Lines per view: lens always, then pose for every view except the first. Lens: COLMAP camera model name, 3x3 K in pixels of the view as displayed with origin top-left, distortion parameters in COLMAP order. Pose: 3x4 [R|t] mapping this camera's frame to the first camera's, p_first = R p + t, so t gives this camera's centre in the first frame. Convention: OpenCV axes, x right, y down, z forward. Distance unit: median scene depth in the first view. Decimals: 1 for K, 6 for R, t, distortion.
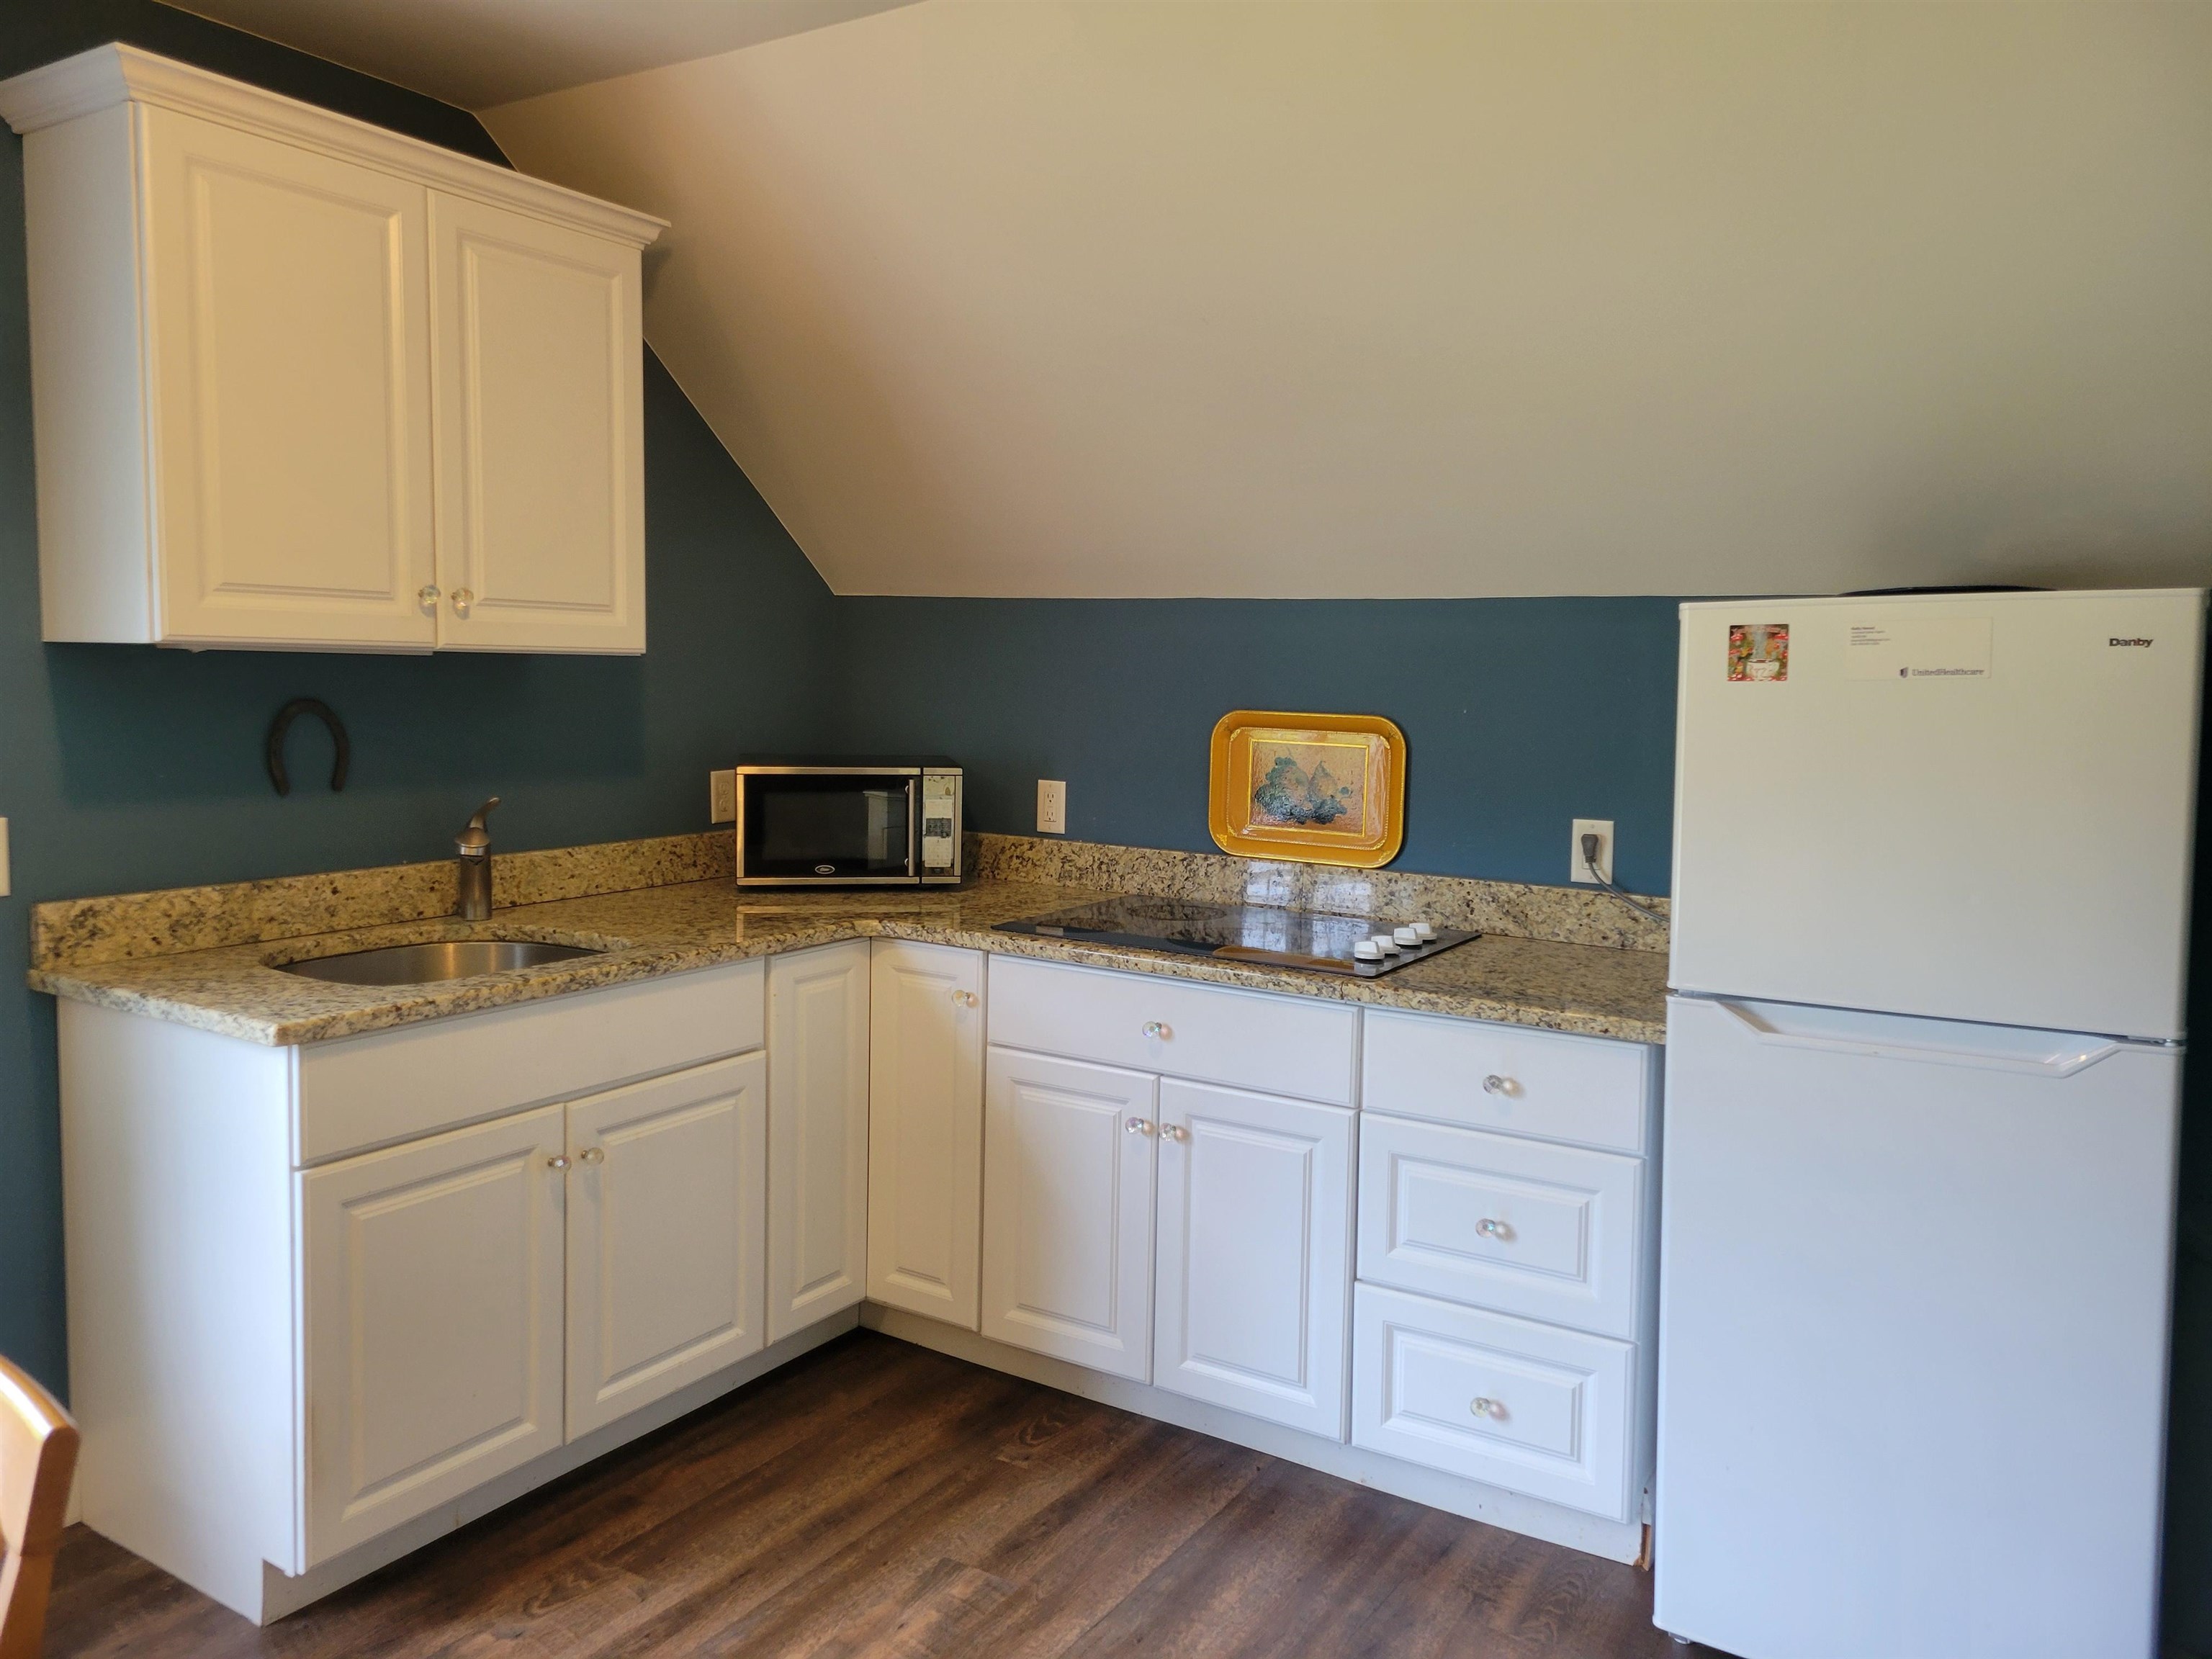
lens RADIAL K [[1636.6, 0, 1094.1], [0, 1636.6, 822.4], [0, 0, 1]] dist [0.053304, -0.035888]
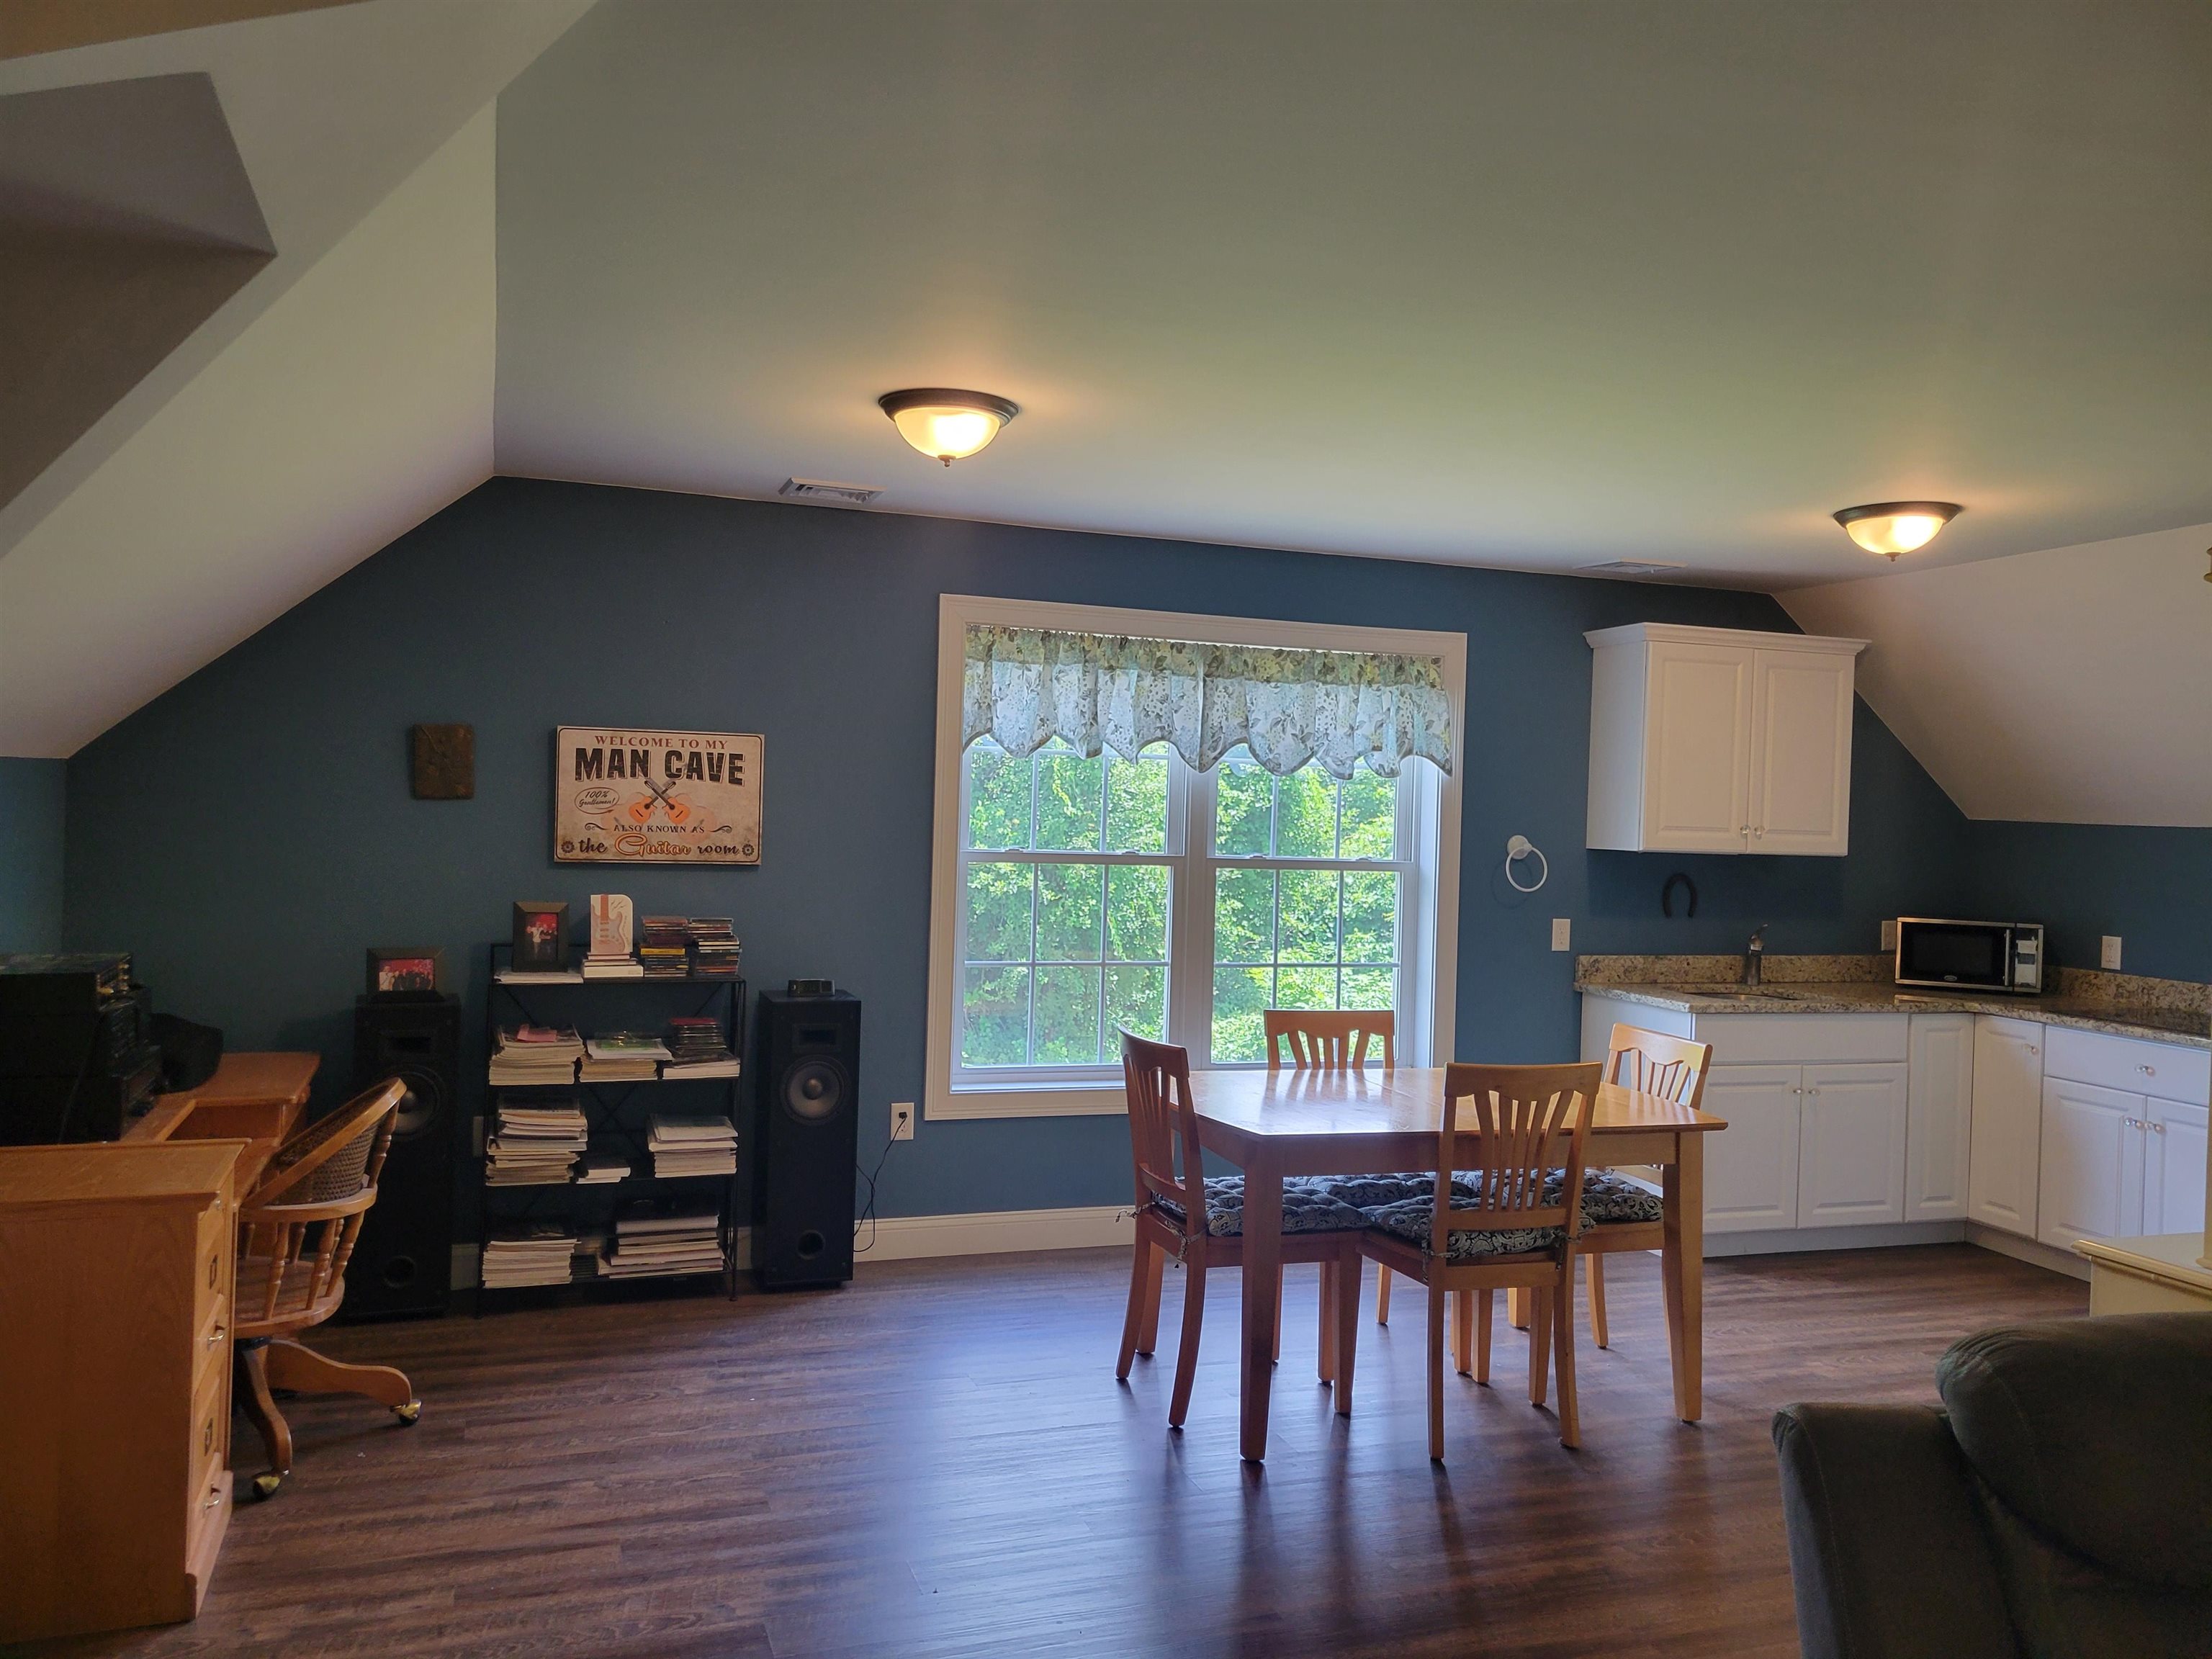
lens RADIAL K [[1636.6, 0, 1094.1], [0, 1636.6, 822.4], [0, 0, 1]] dist [0.053304, -0.035888]
pose [[0.779710, 0.009763, -0.626064, 0.260523], [-0.075056, 0.994126, -0.077973, 0.079121], [0.621626, 0.107786, 0.775863, -1.094574]]
